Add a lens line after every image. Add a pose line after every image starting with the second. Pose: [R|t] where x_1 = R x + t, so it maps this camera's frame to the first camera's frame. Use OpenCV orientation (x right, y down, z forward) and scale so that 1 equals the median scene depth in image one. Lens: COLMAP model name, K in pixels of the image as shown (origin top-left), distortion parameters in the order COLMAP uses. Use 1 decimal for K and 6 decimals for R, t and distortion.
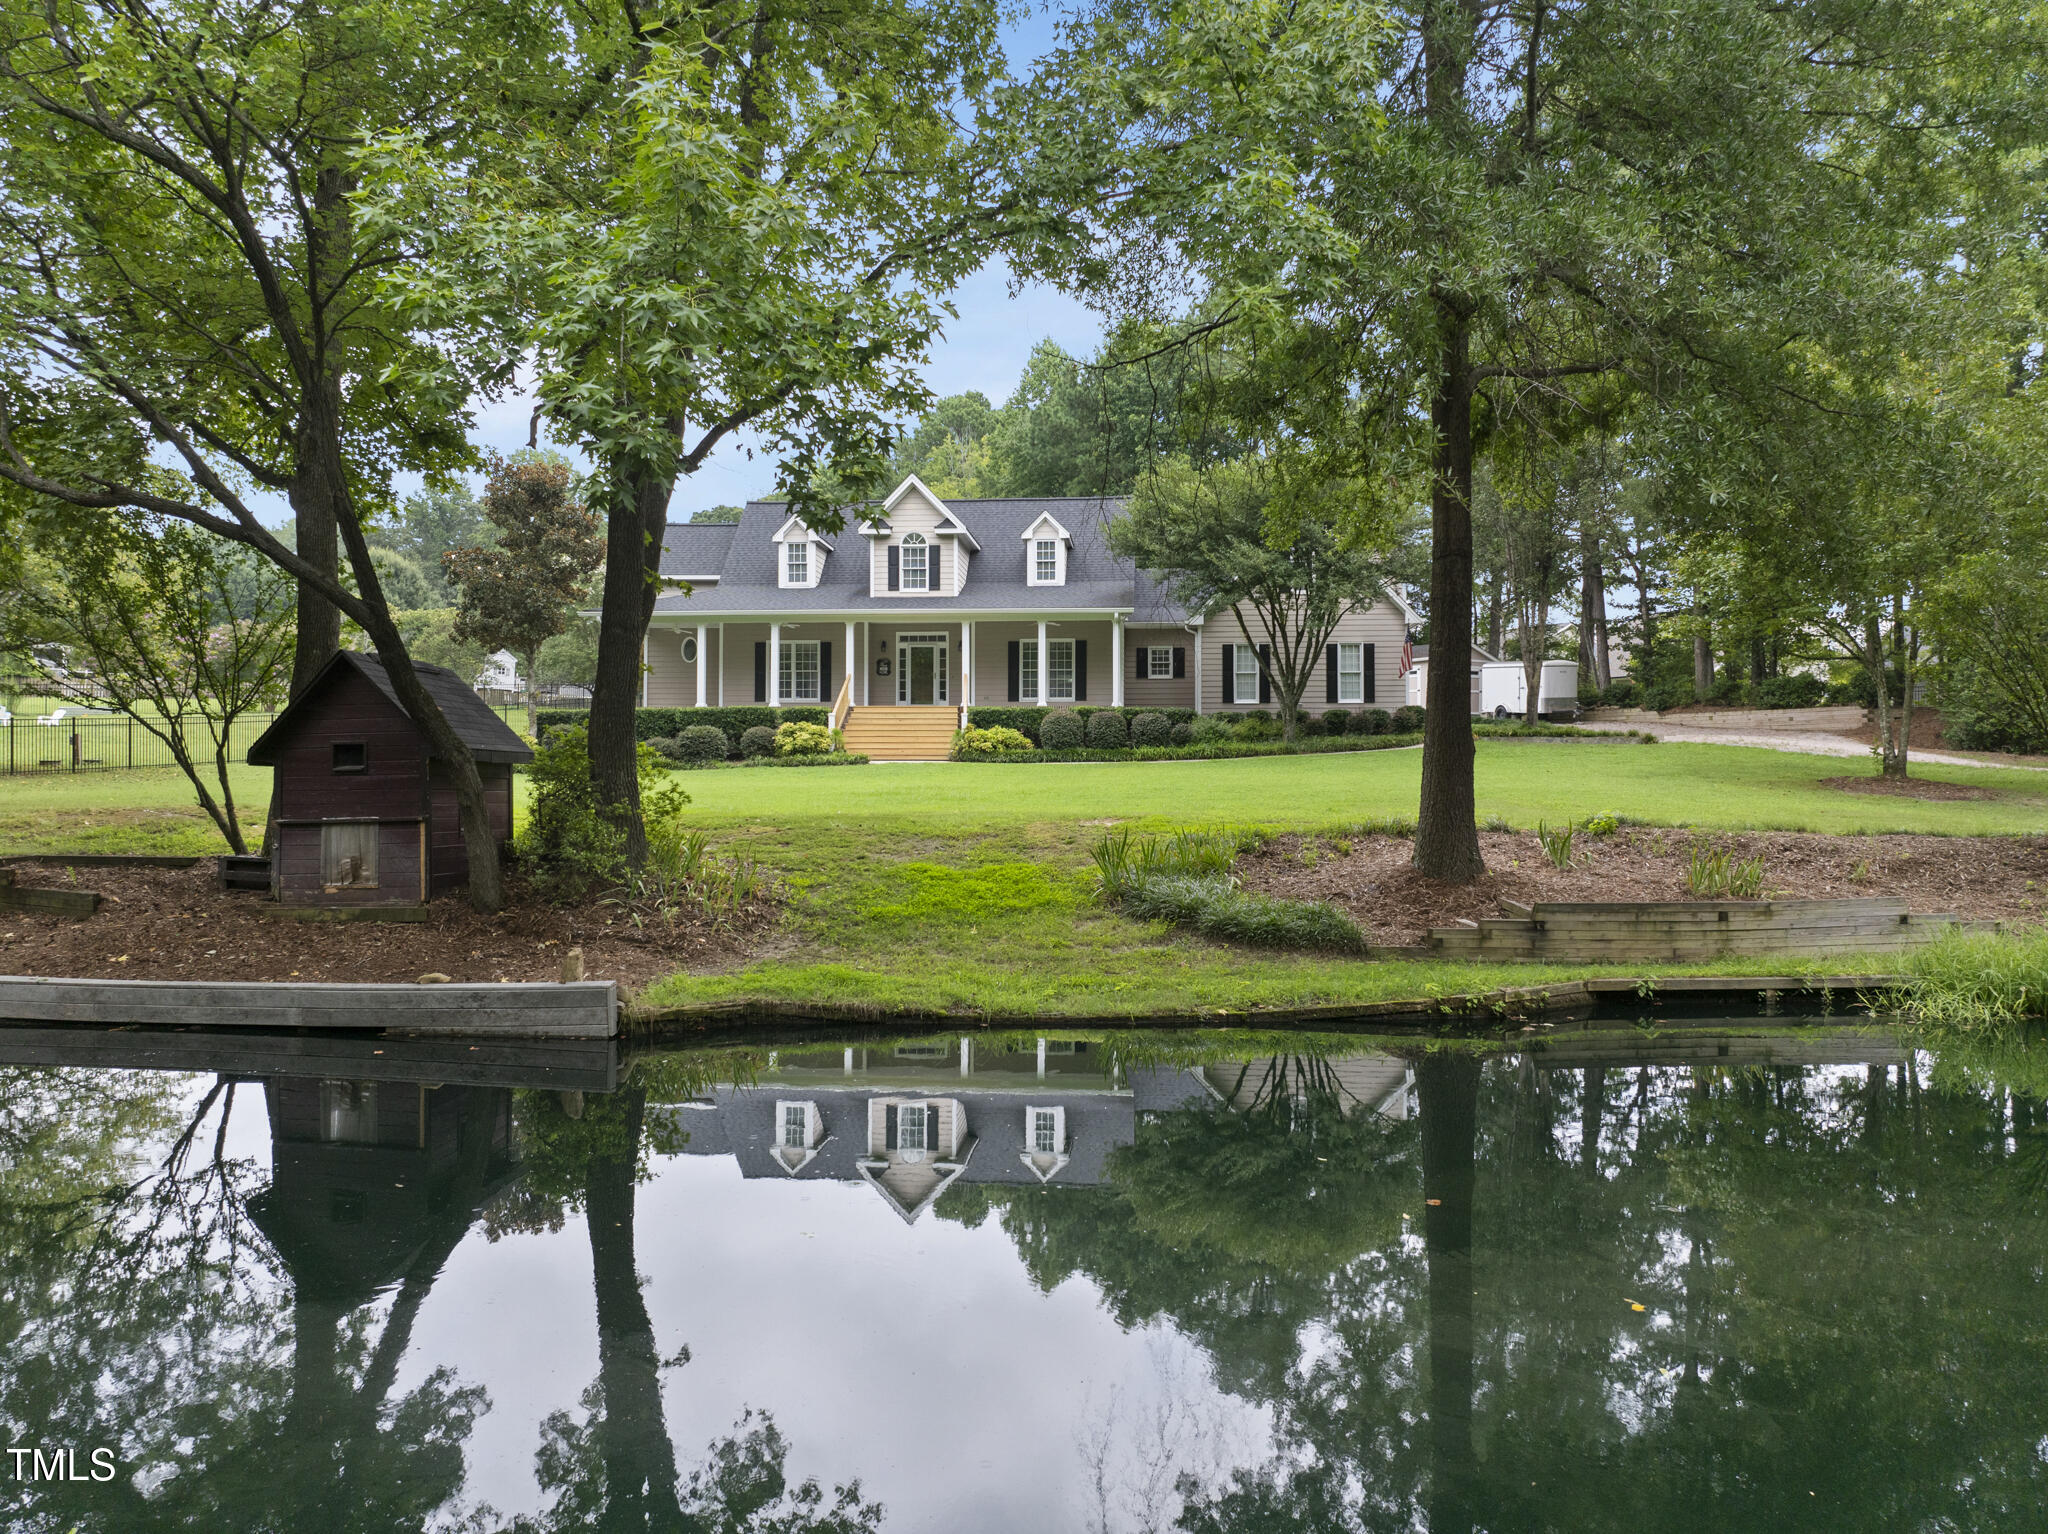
lens RADIAL K [[1435.0, 0, 1024.0], [0, 1435.0, 767.0], [0, 0, 1]] dist [-0.008155, -0.039388]
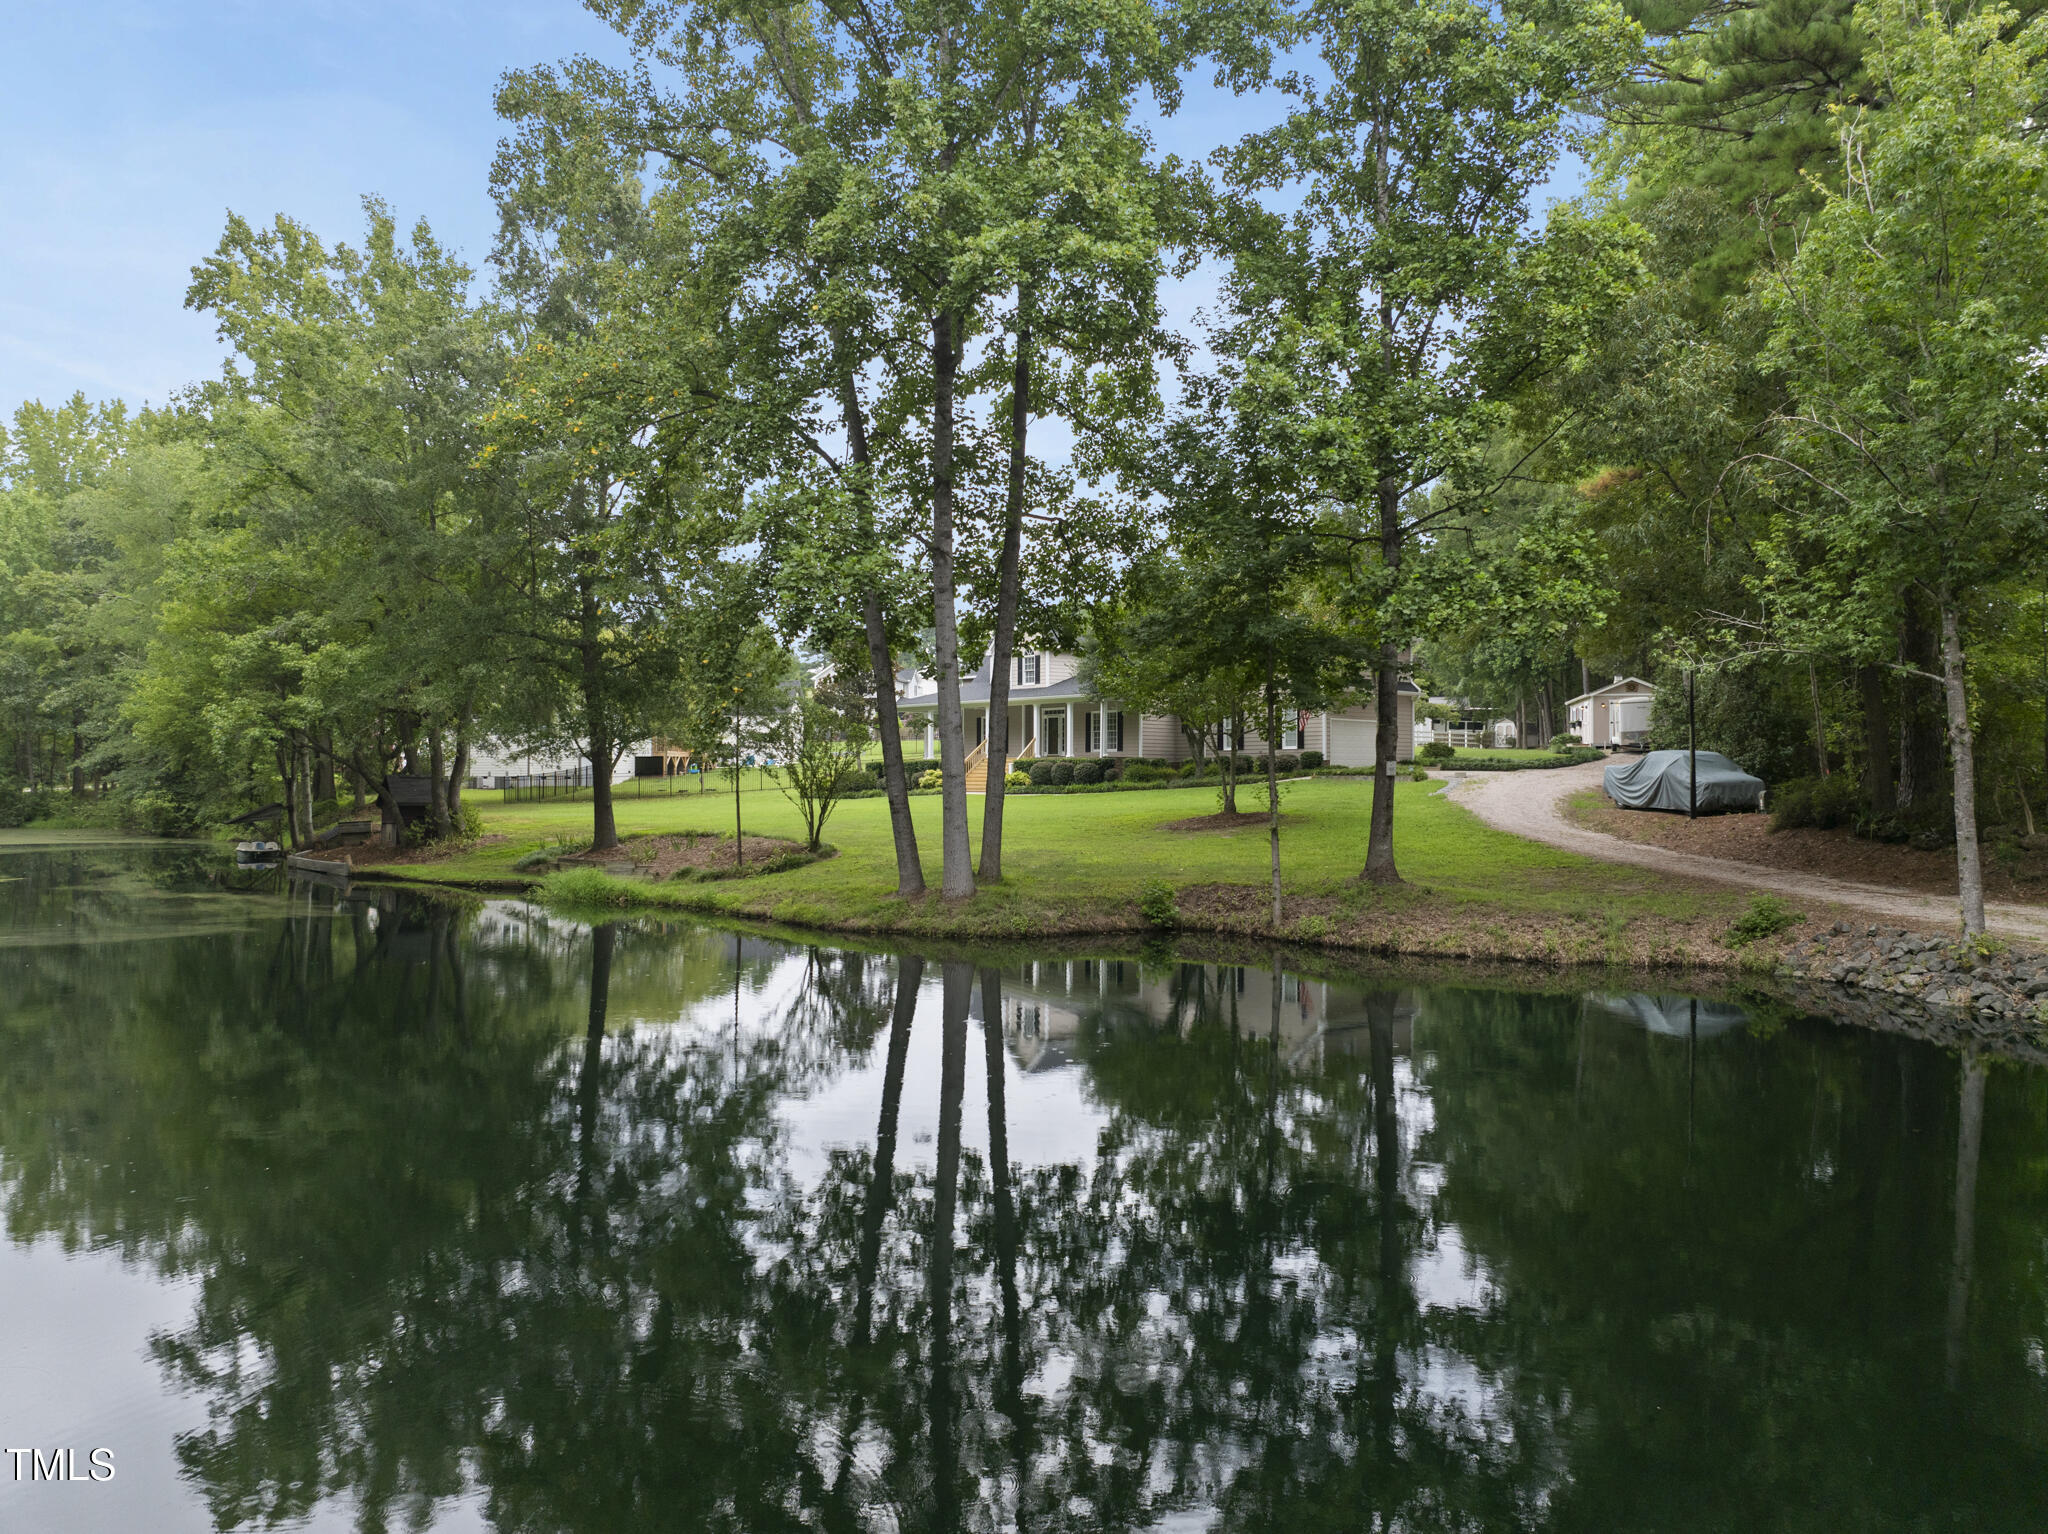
lens RADIAL K [[1435.0, 0, 1024.0], [0, 1435.0, 767.0], [0, 0, 1]] dist [-0.008155, -0.039388]
pose [[0.745141, -0.014725, -0.666744, 0.992980], [0.007962, 0.999881, -0.013184, -0.013487], [0.666859, 0.004516, 0.745170, -0.169576]]
